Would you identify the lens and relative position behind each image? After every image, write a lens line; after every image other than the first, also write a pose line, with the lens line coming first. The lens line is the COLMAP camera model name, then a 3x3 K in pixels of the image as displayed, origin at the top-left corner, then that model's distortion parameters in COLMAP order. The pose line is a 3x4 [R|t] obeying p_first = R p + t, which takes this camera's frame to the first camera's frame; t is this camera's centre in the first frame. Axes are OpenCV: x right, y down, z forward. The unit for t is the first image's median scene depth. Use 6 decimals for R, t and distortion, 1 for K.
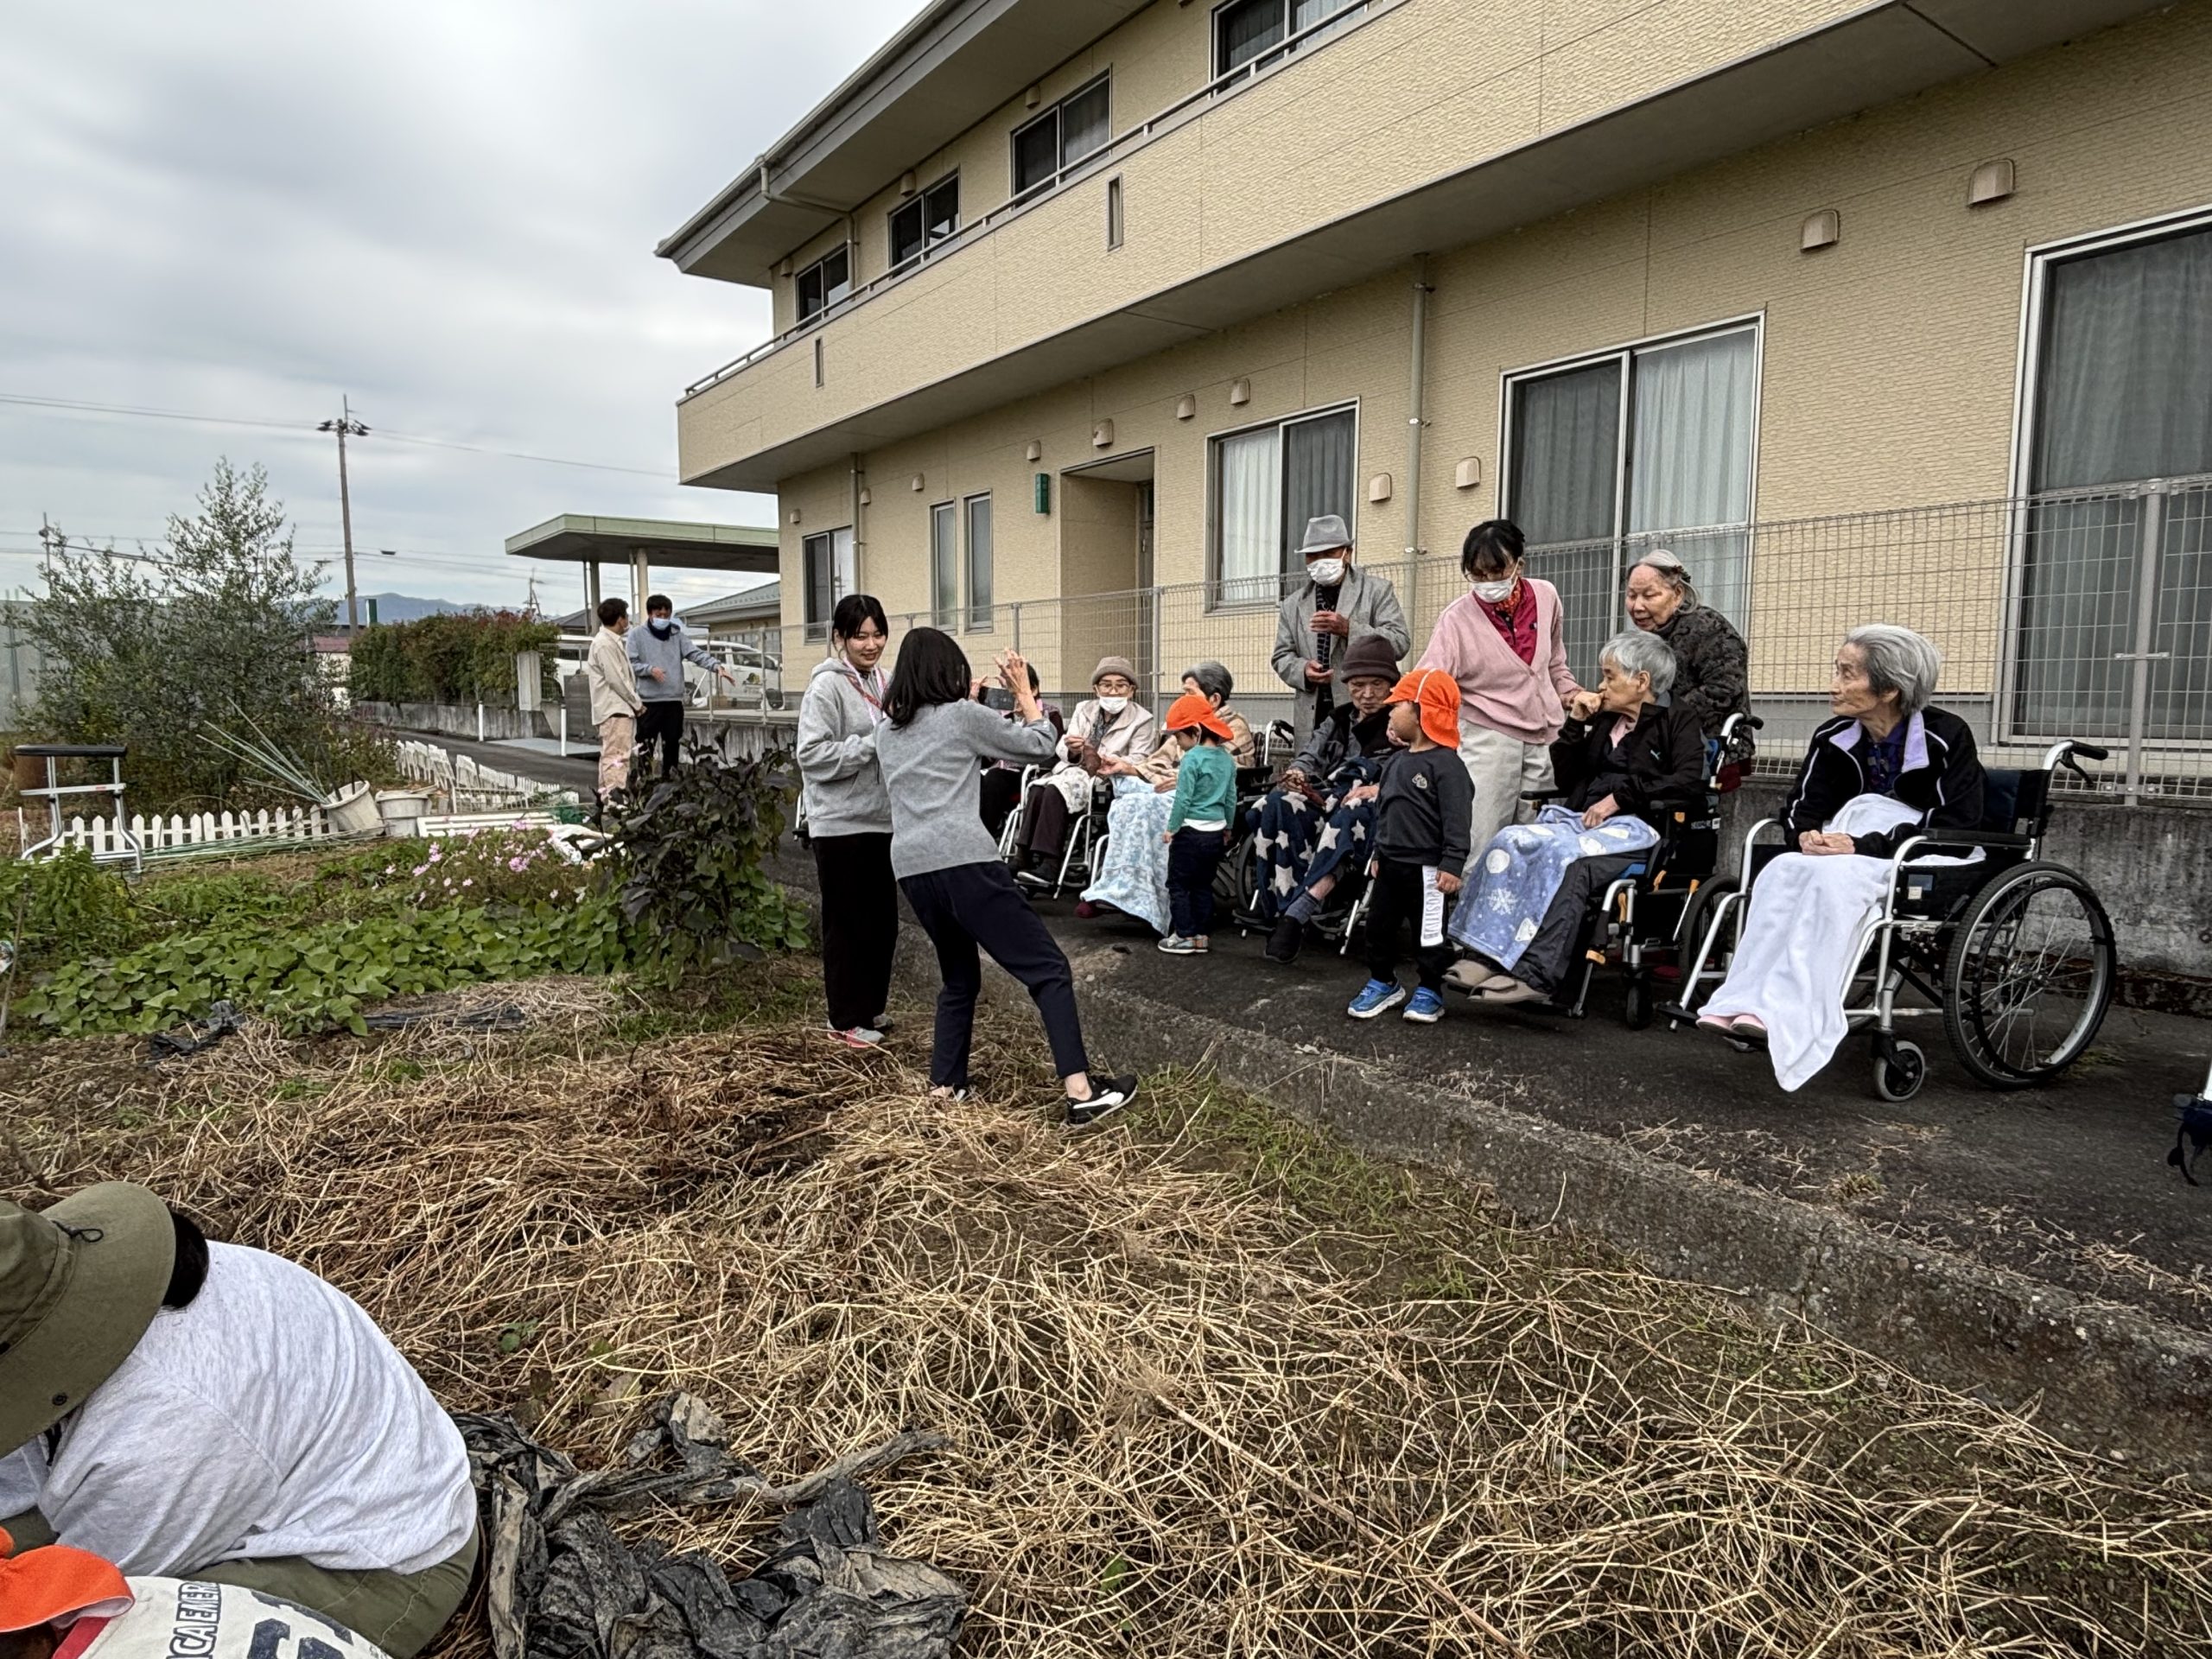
lens RADIAL K [[1301.0, 0, 1106.0], [0, 1301.0, 840.7], [0, 0, 1]] dist [-0.003118, -0.007578]
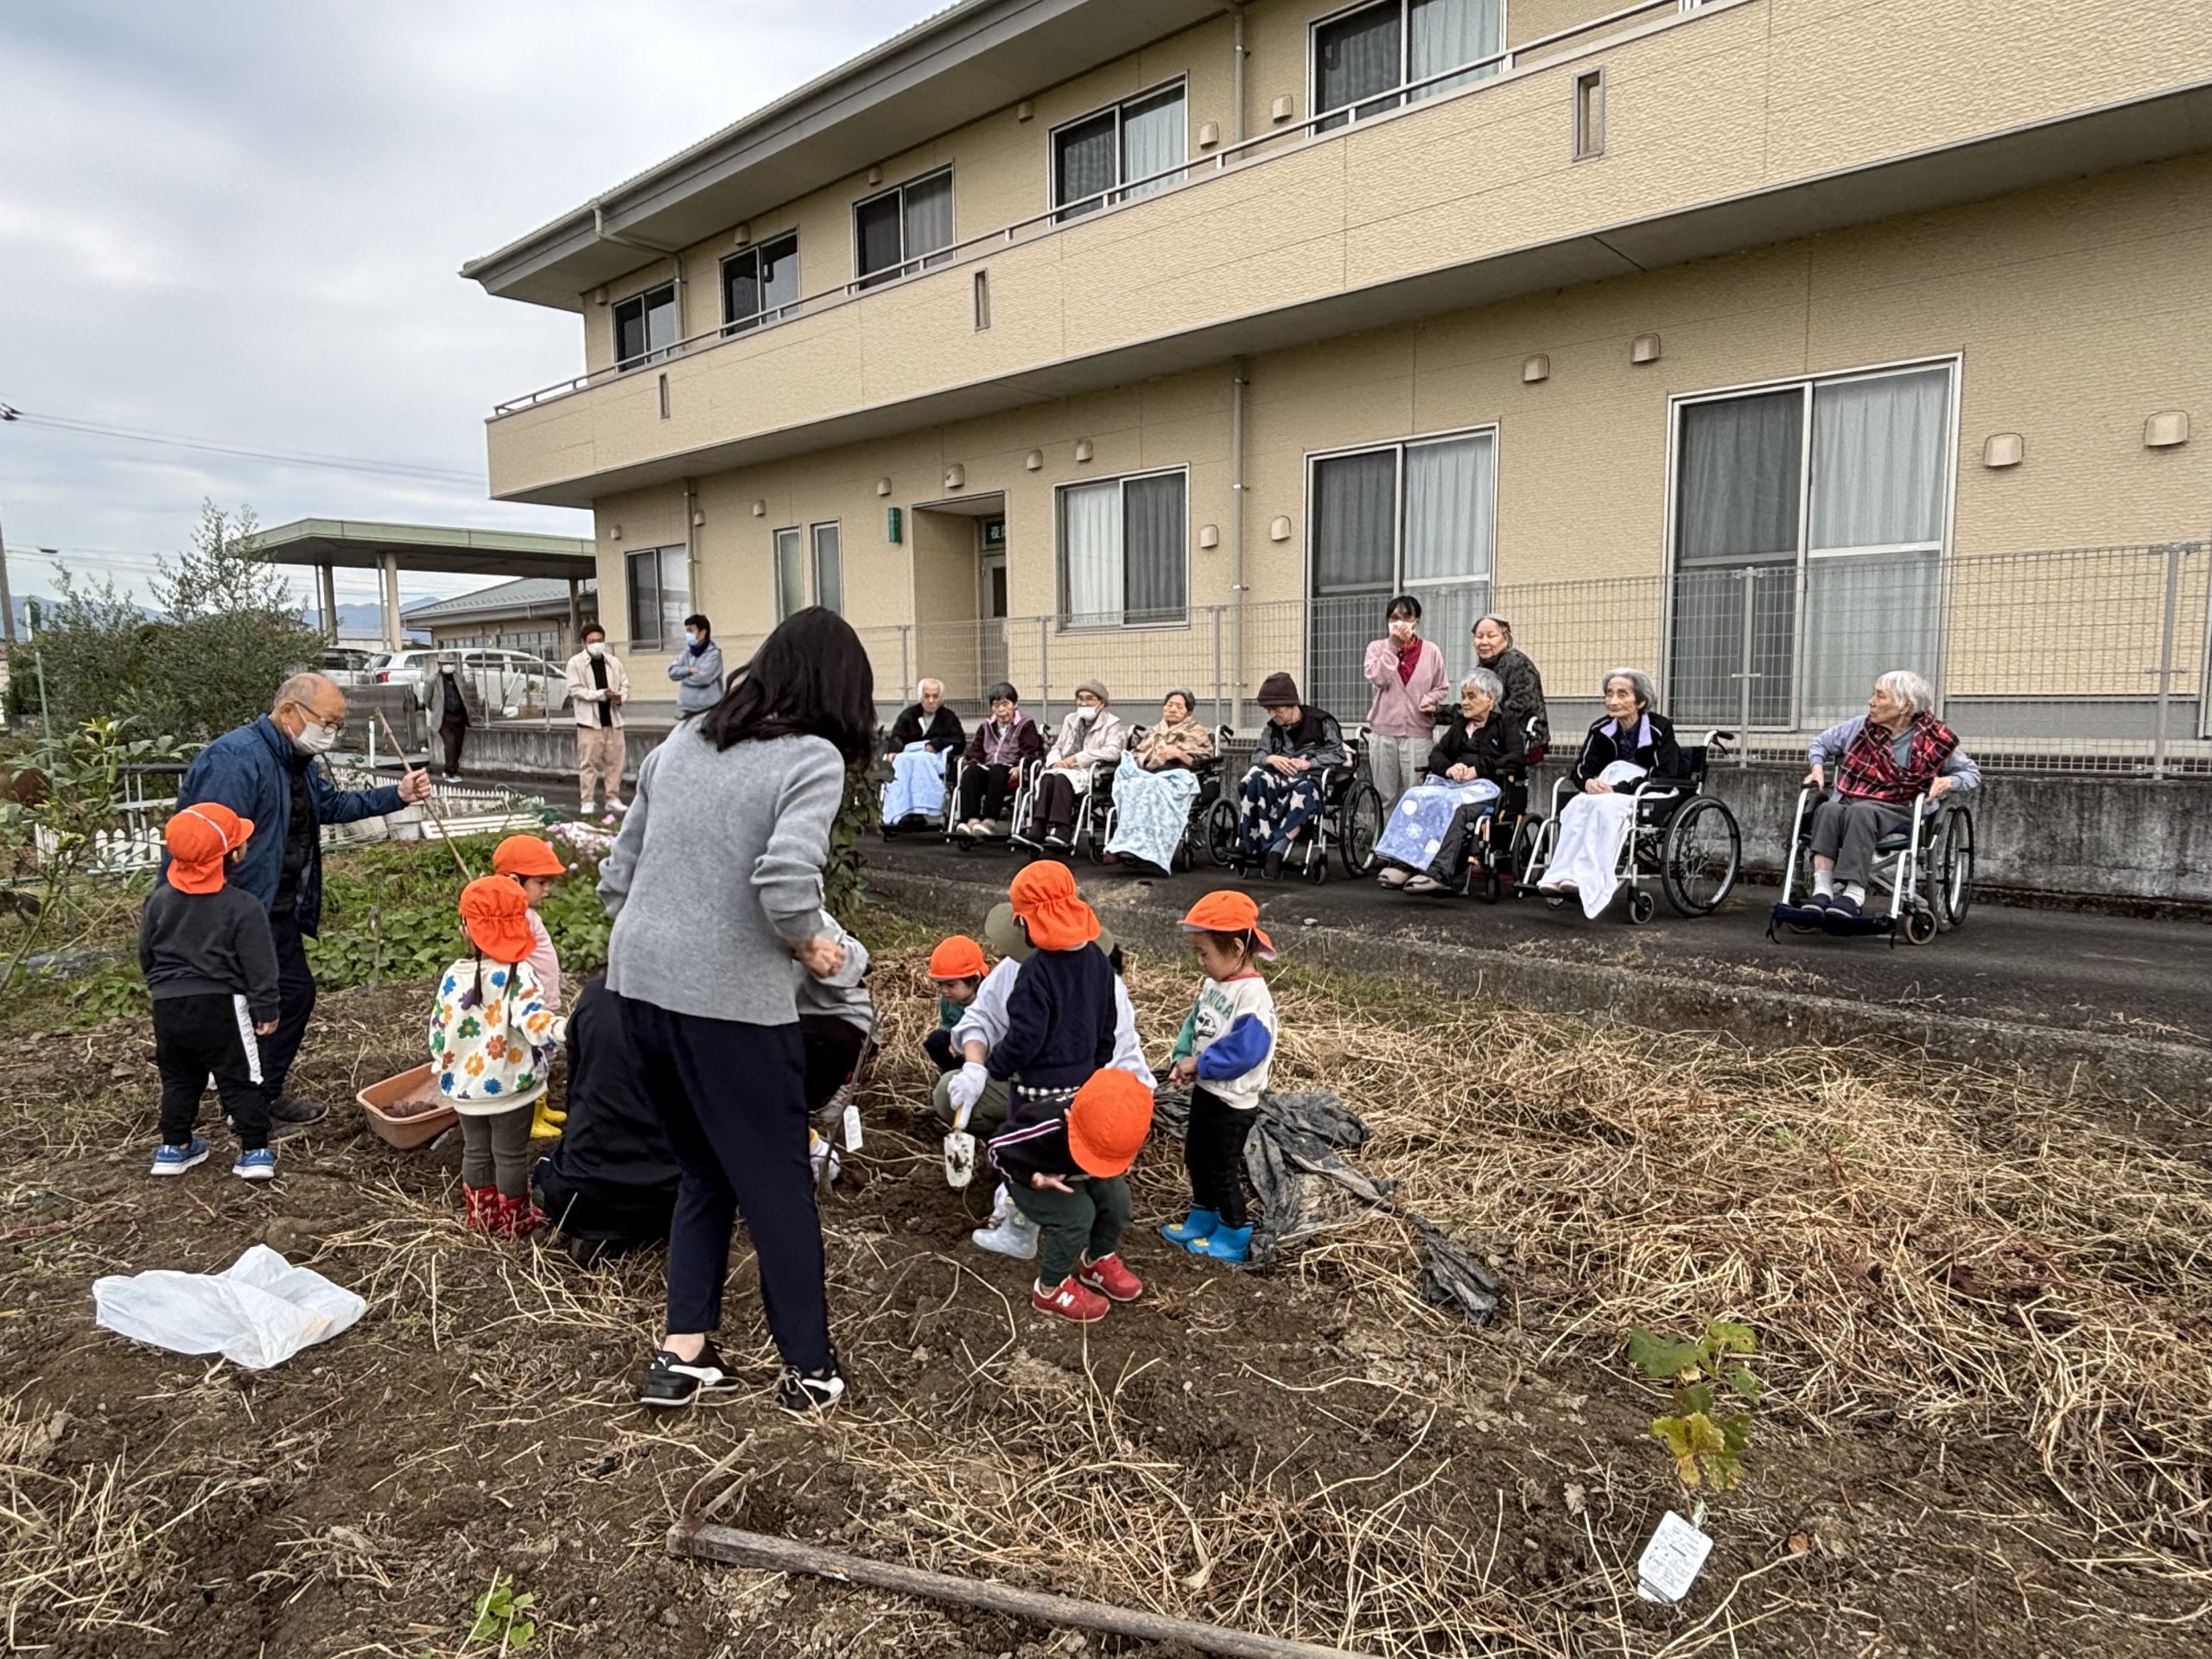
lens RADIAL K [[1301.0, 0, 1109.2], [0, 1301.0, 836.9], [0, 0, 1]] dist [-0.003118, -0.007578]
pose [[0.976002, -0.035862, 0.214790, -0.198555], [0.036192, 0.999342, 0.002396, 0.015670], [-0.214735, 0.005435, 0.976657, -0.247045]]
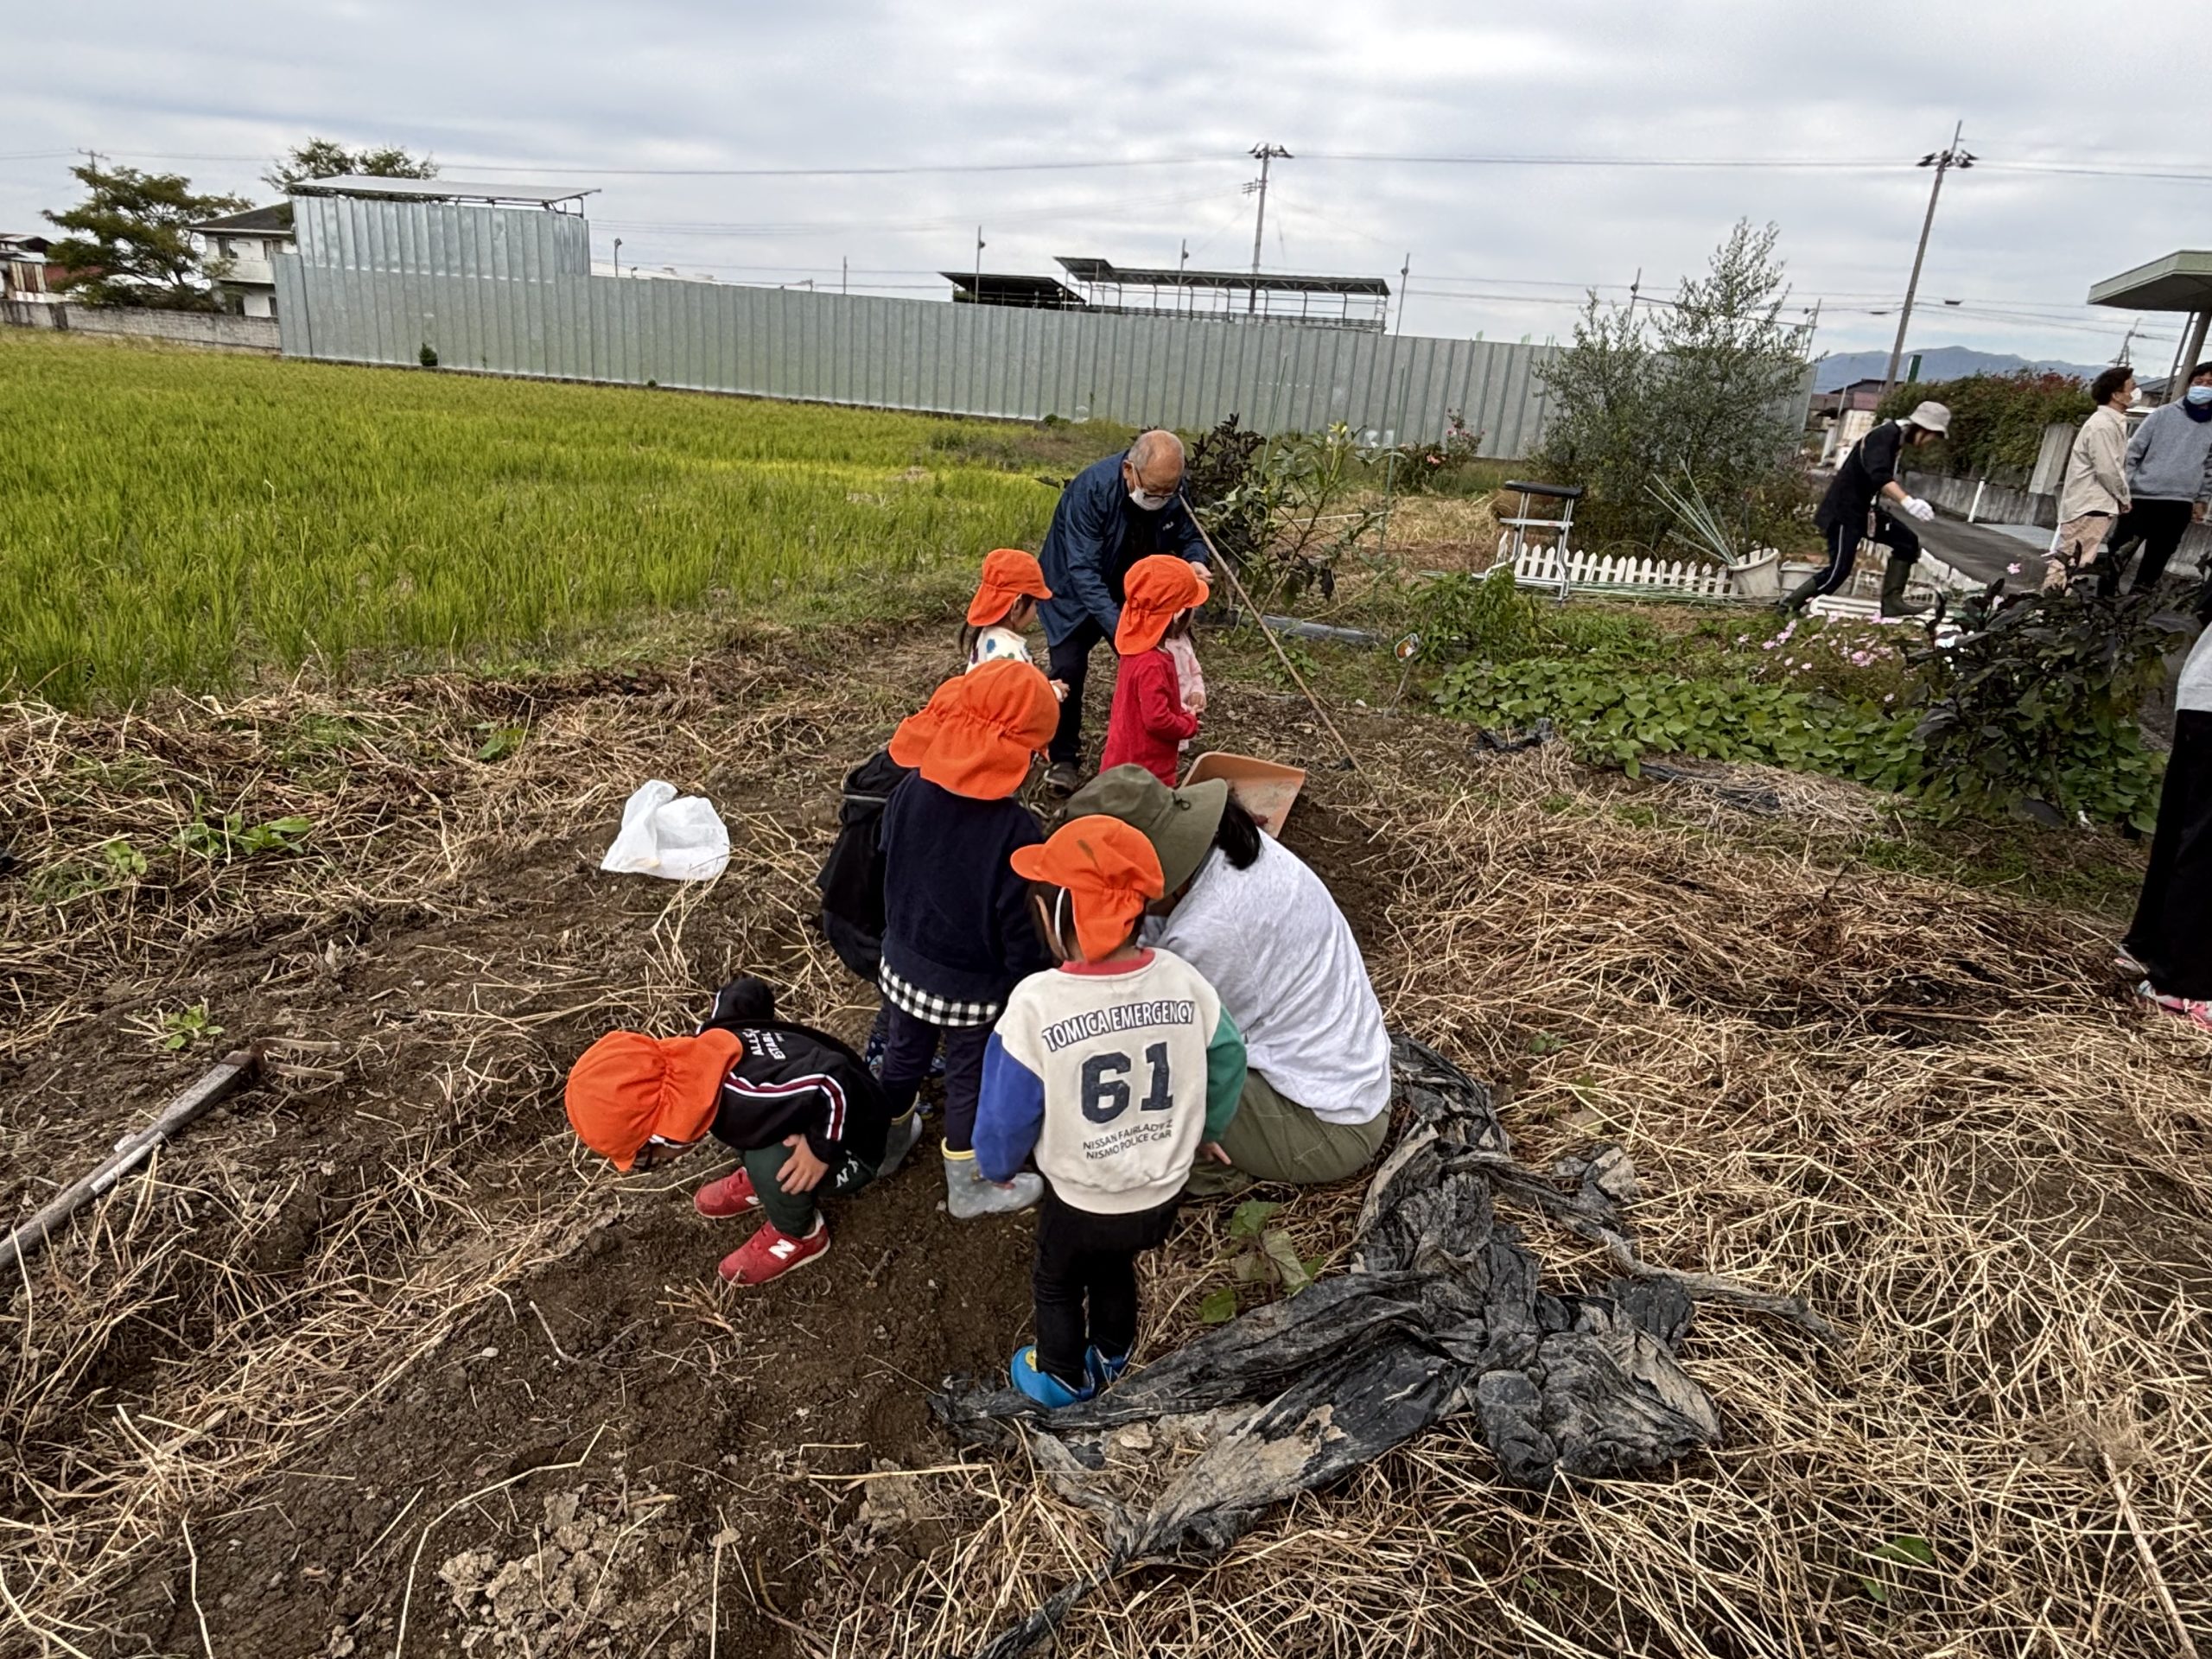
lens RADIAL K [[1301.0, 0, 1068.1], [0, 1301.0, 825.4], [0, 0, 1]] dist [-0.003118, -0.007578]
pose [[0.482095, 0.313566, -0.818083, 0.065603], [-0.173424, 0.949437, 0.261714, -0.010748], [0.858783, 0.015704, 0.512099, 0.006603]]
